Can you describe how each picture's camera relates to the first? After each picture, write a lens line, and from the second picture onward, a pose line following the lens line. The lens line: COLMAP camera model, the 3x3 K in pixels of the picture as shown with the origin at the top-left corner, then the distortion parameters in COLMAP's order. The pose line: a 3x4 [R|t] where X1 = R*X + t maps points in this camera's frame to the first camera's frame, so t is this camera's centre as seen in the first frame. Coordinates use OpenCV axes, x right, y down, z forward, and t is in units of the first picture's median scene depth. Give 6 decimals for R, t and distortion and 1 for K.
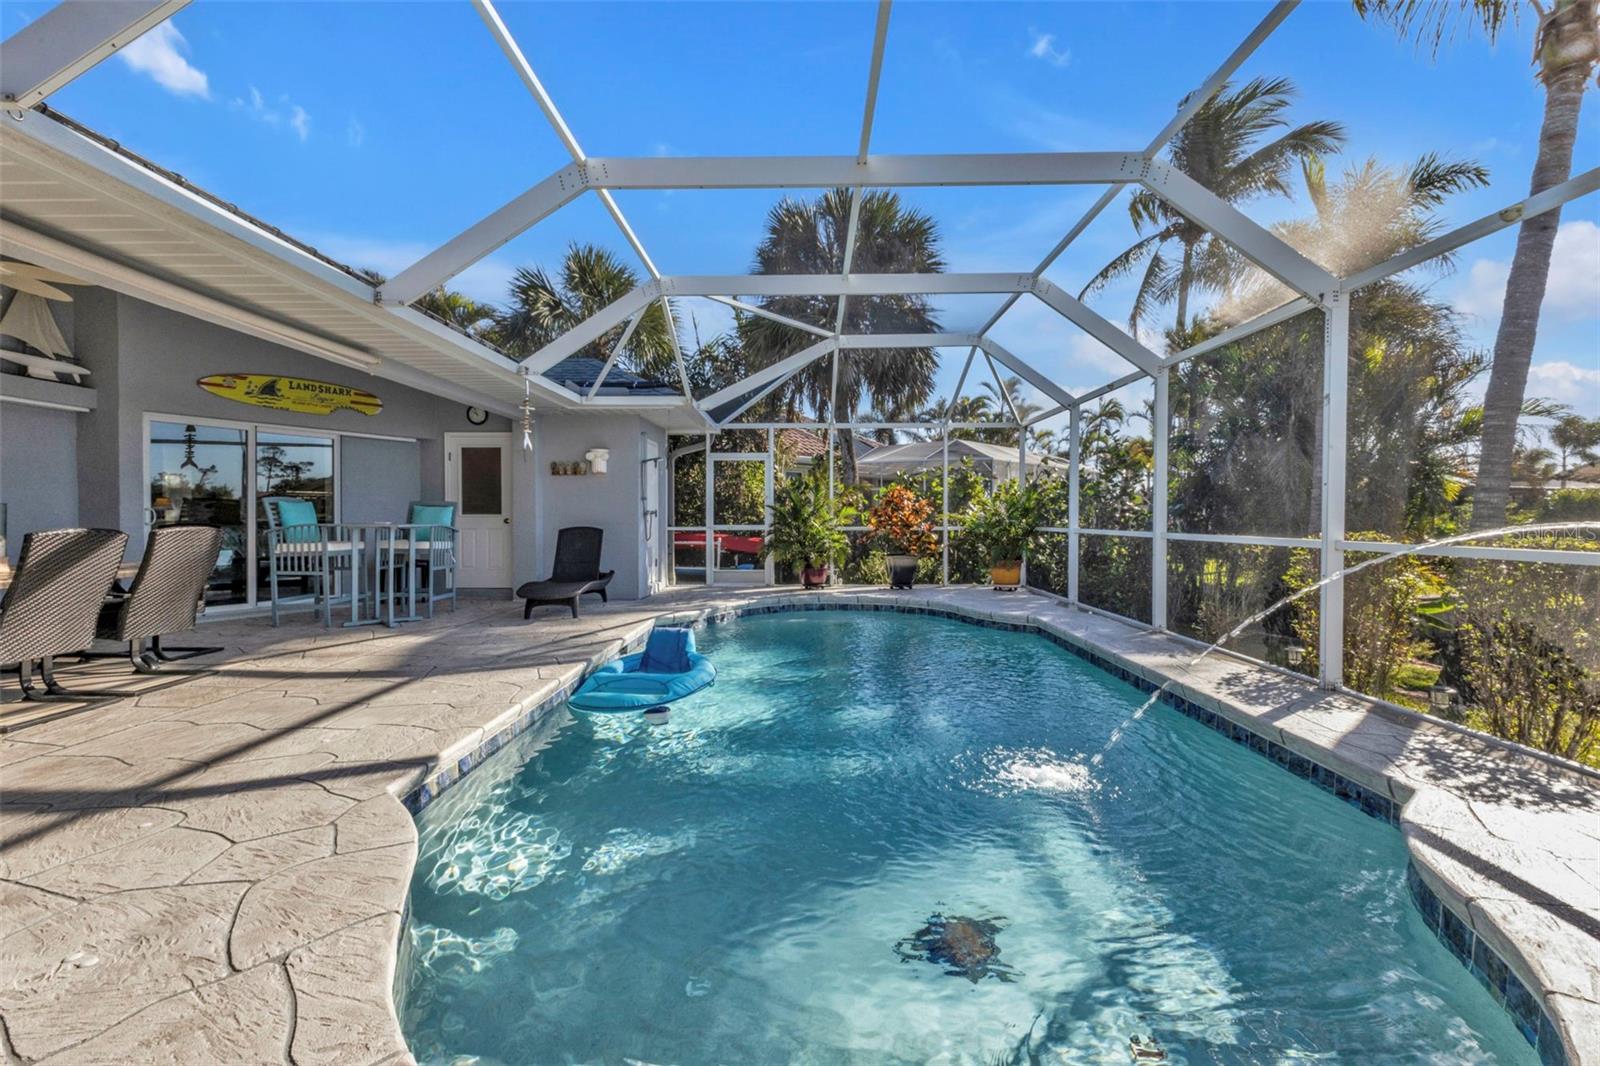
lens RADIAL K [[696.8, 0, 795.6], [0, 696.8, 528.4], [0, 0, 1]] dist [0.014526, -0.001688]
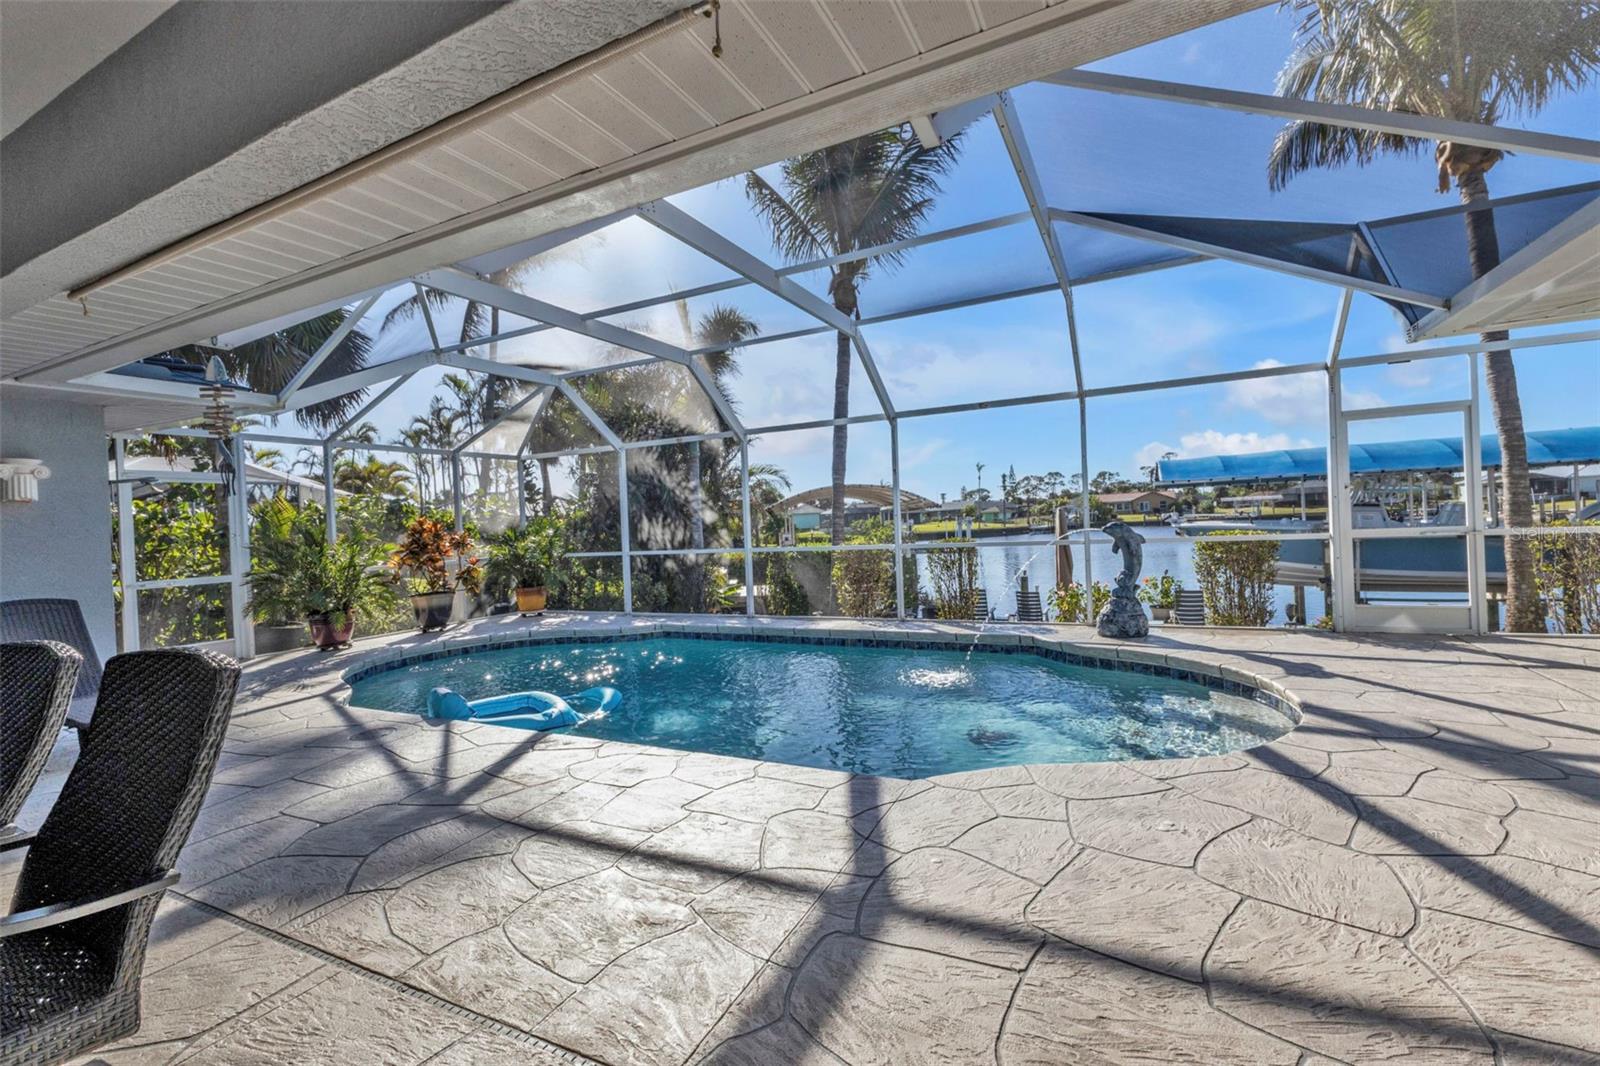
lens RADIAL K [[696.8, 0, 794.1], [0, 696.8, 530.0], [0, 0, 1]] dist [0.014526, -0.001688]
pose [[0.460111, -0.034448, 0.887193, -0.517502], [0.073097, 0.997325, 0.000816, -0.012981], [-0.884847, 0.064475, 0.461398, 0.206695]]
